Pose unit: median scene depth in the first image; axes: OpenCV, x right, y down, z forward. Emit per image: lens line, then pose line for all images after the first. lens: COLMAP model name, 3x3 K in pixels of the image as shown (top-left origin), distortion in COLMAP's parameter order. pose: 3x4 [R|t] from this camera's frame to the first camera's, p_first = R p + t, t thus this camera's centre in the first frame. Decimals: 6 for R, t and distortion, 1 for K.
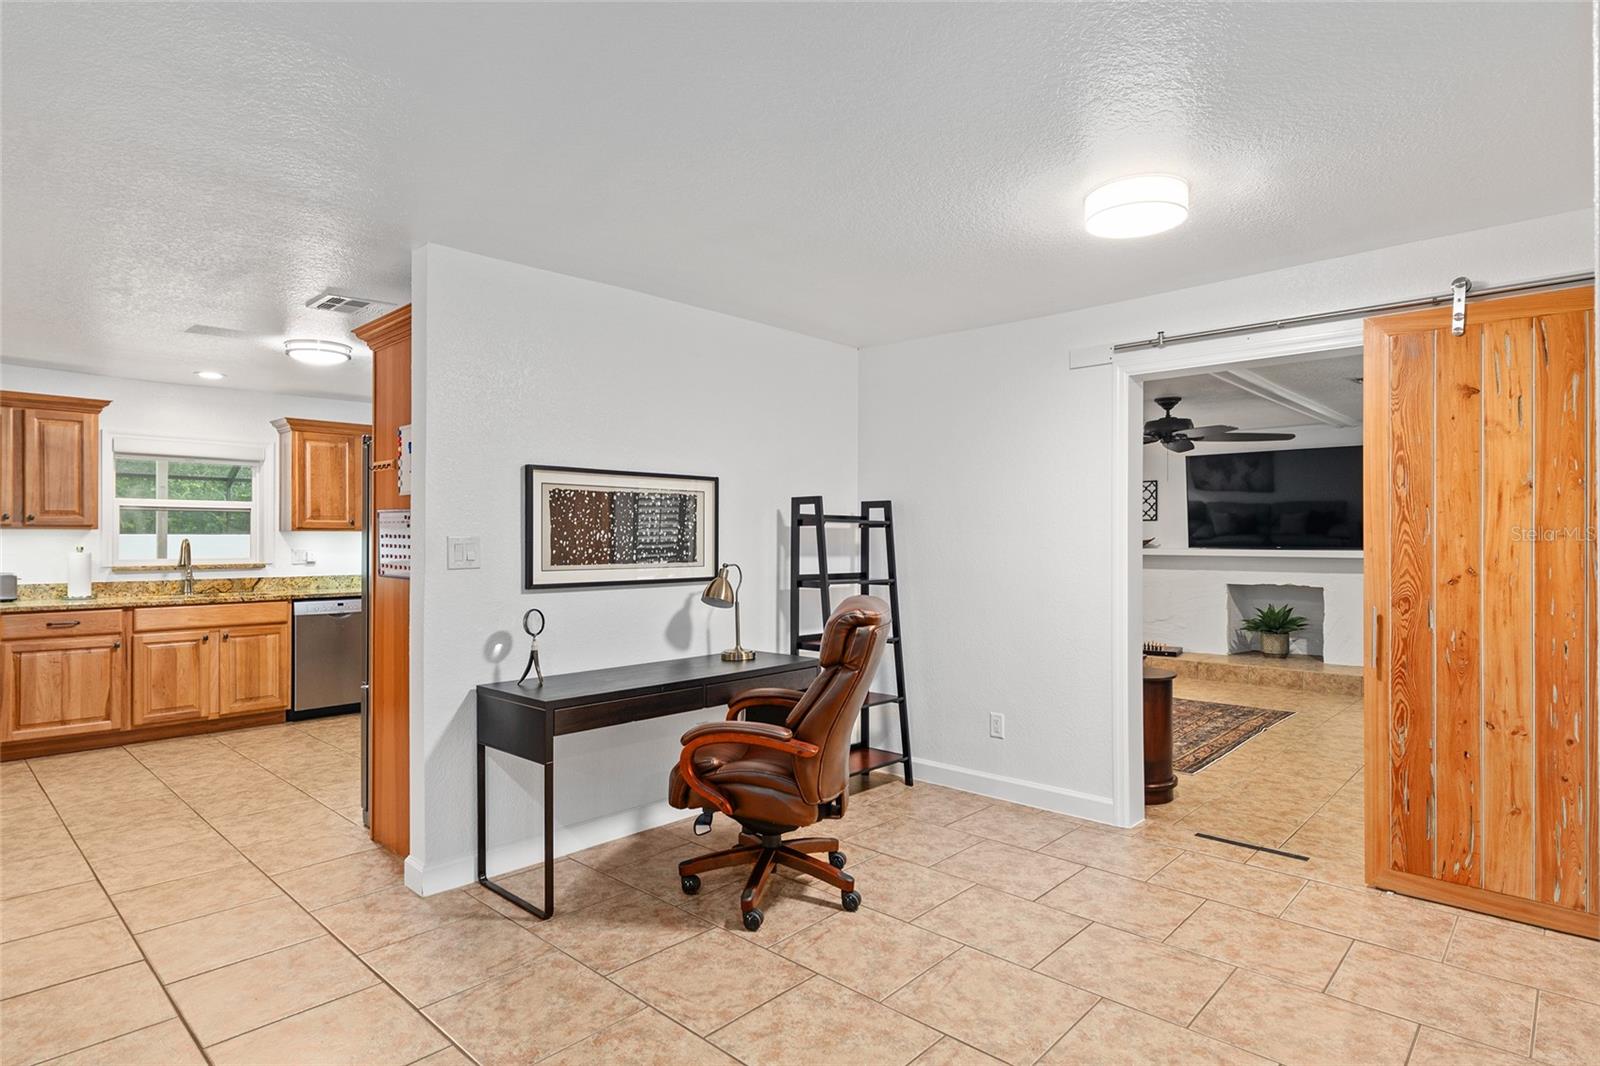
lens RADIAL K [[855.4, 0, 797.4], [0, 855.4, 534.6], [0, 0, 1]] dist [0.003981, -0.000130]
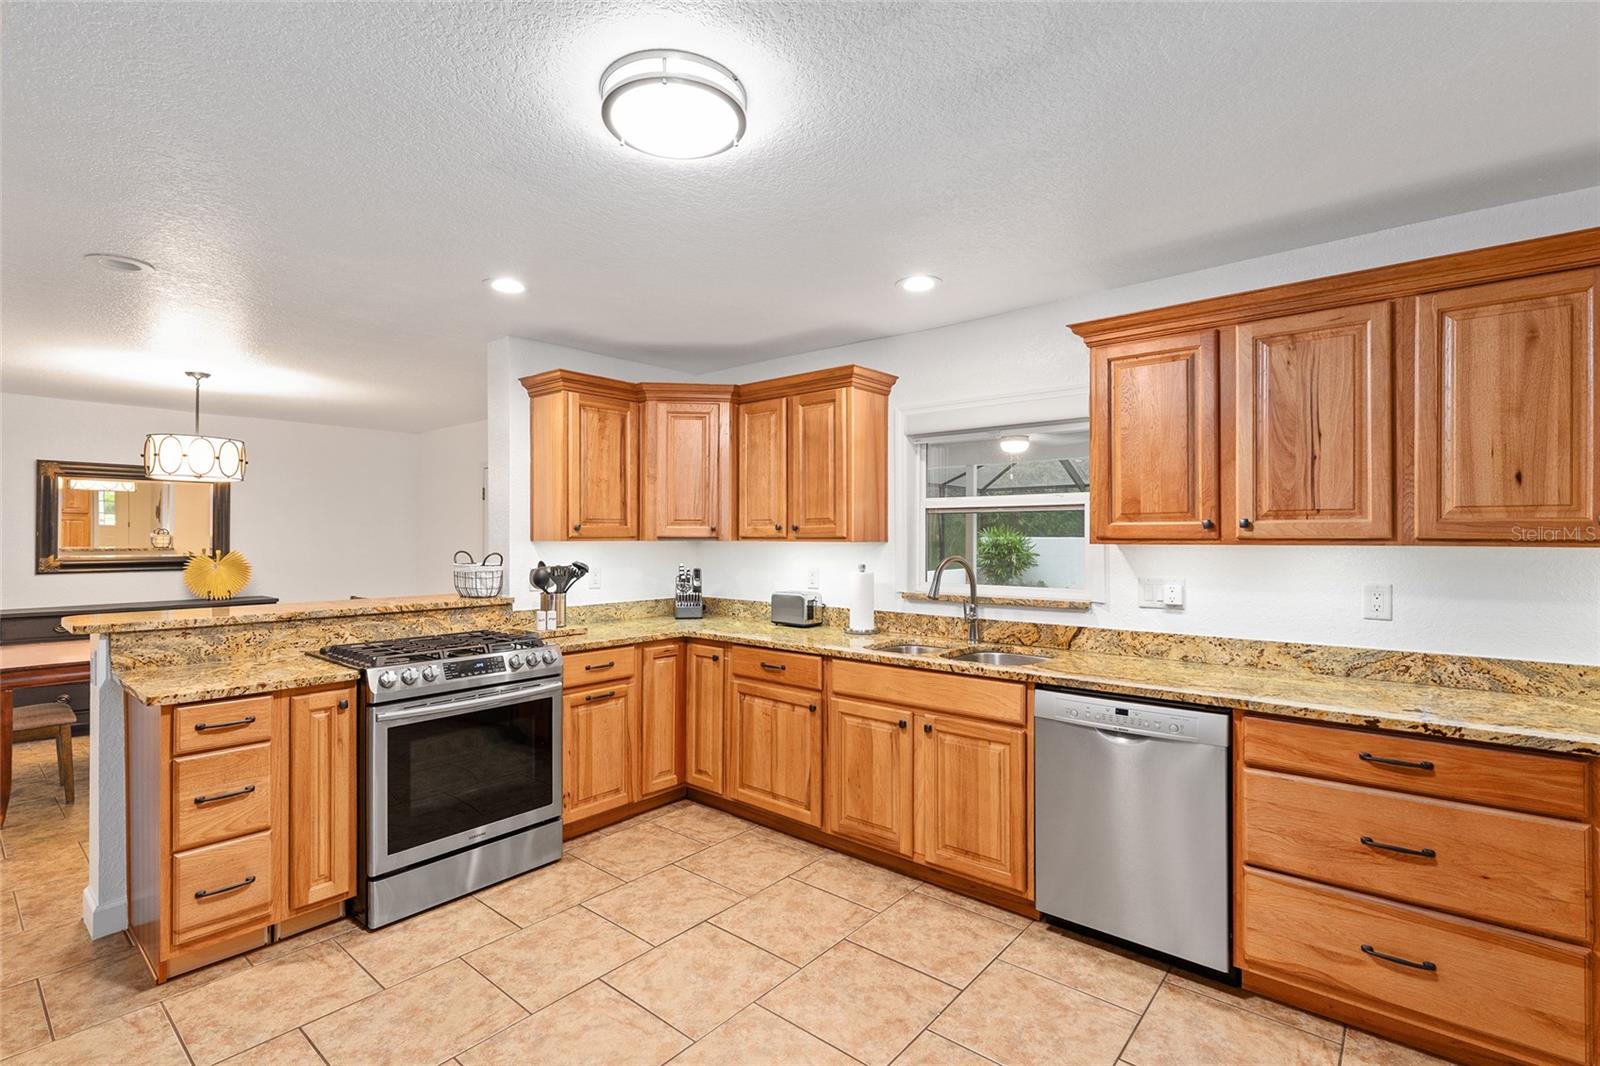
lens RADIAL K [[731.2, 0, 800.0], [0, 731.2, 533.0], [0, 0, 1]] dist [0.000696, -0.000186]
pose [[0.053784, -0.006159, -0.998534, -0.289247], [0.003806, 0.999975, -0.005962, -0.015738], [0.998545, -0.003480, 0.053806, 1.424041]]
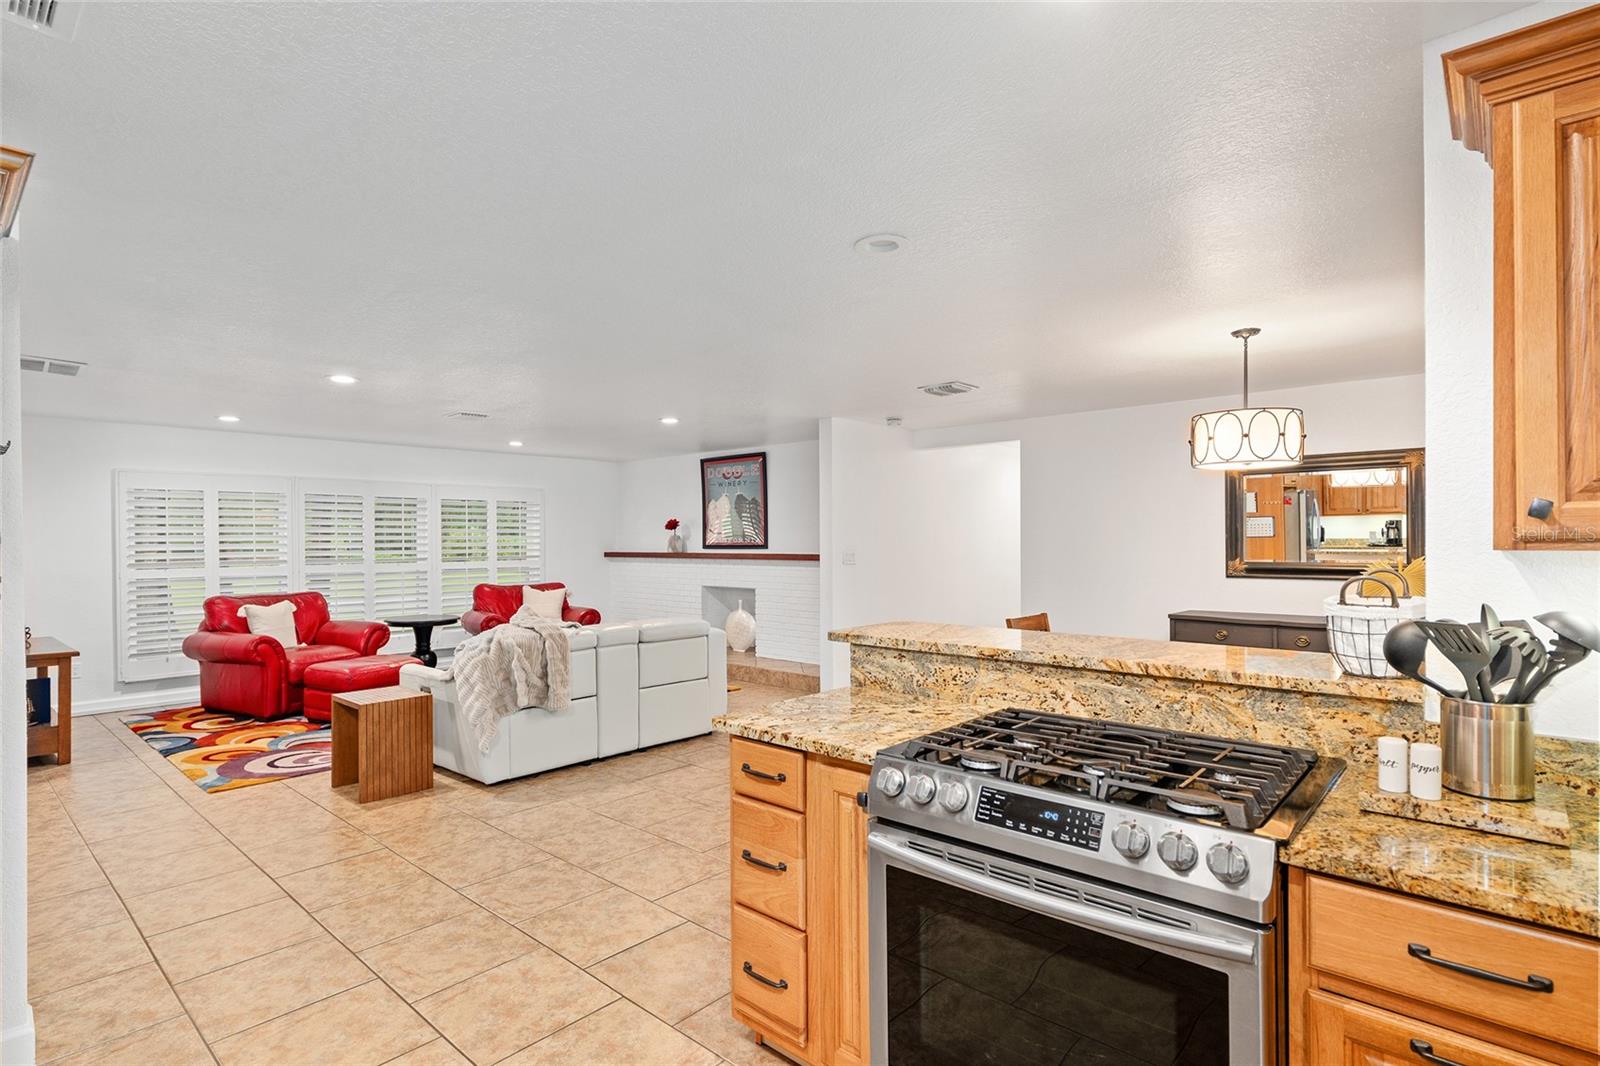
lens RADIAL K [[795.2, 0, 795.9], [0, 795.2, 542.7], [0, 0, 1]] dist [0.000832, -0.000860]
pose [[-0.999846, 0.004380, -0.017020, -0.974462], [0.004416, 0.999988, -0.002050, -0.016038], [0.017011, -0.002125, -0.999853, 1.519616]]
